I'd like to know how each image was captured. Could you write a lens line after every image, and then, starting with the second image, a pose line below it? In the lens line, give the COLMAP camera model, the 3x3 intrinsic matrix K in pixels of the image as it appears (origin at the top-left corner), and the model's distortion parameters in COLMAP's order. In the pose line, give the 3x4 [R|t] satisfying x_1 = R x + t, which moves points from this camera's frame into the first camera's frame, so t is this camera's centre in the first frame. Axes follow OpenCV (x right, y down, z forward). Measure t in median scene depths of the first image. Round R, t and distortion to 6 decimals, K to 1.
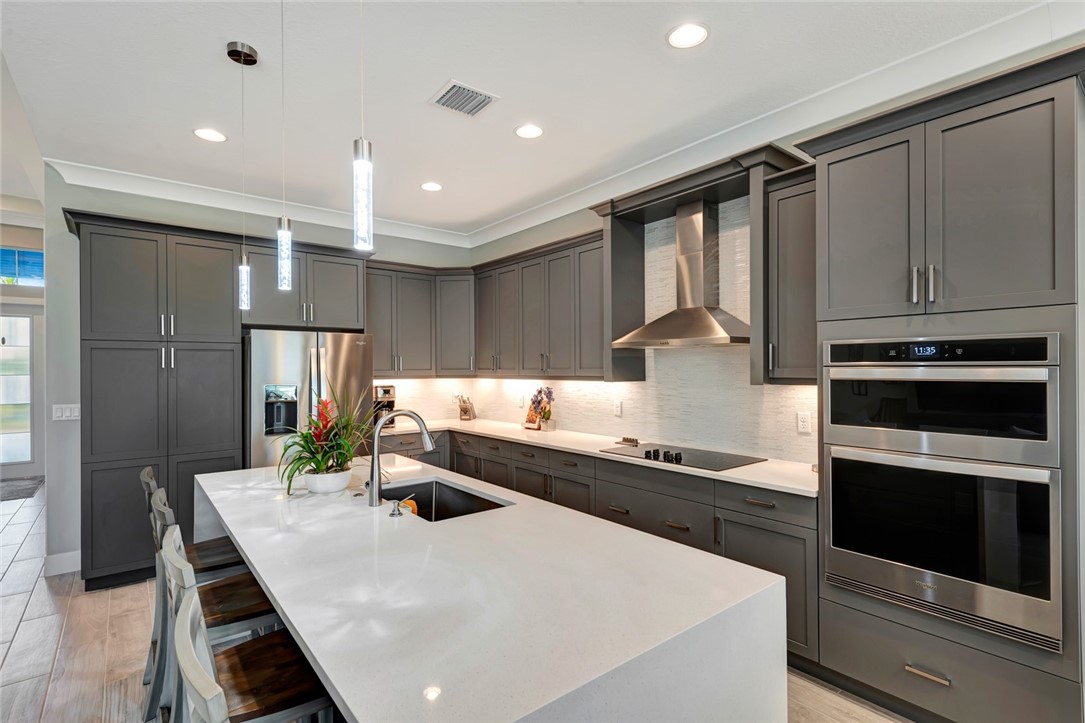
lens RADIAL K [[514.9, 0, 538.5], [0, 514.9, 368.4], [0, 0, 1]] dist [0.006492, 0.000616]
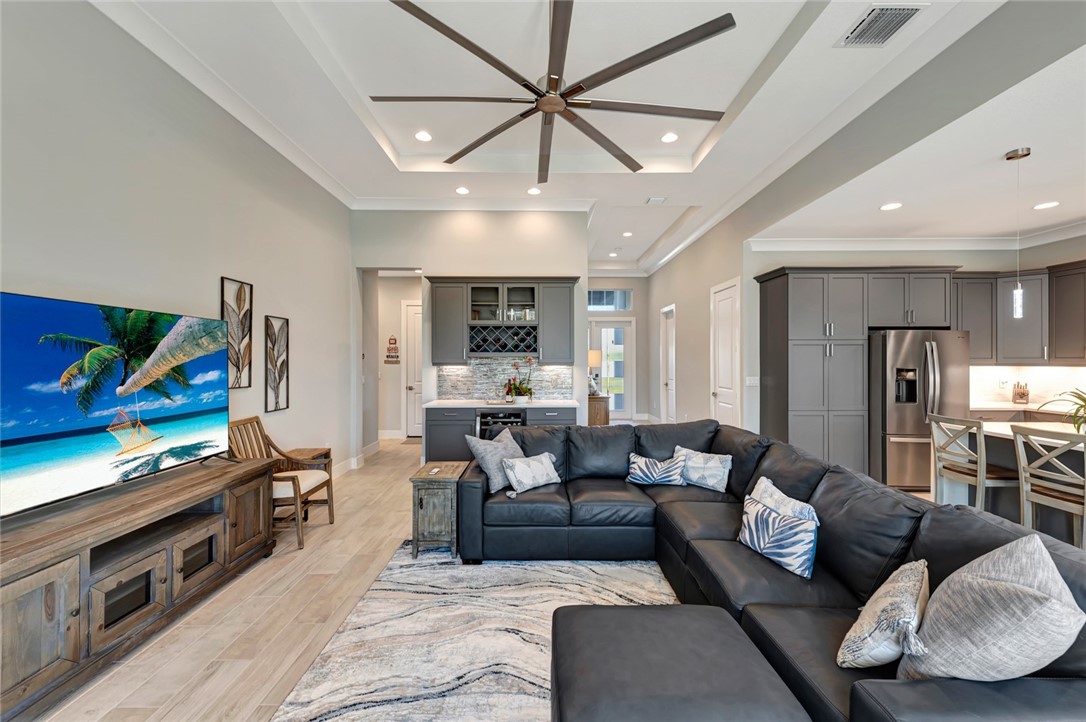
lens RADIAL K [[428.0, 0, 547.6], [0, 428.0, 358.5], [0, 0, 1]] dist [0.005105, -0.000013]
pose [[0.783969, 0.002806, -0.620794, -0.727968], [-0.003560, 0.999994, 0.000023, 0.011687], [0.620790, 0.002192, 0.783974, -0.746650]]
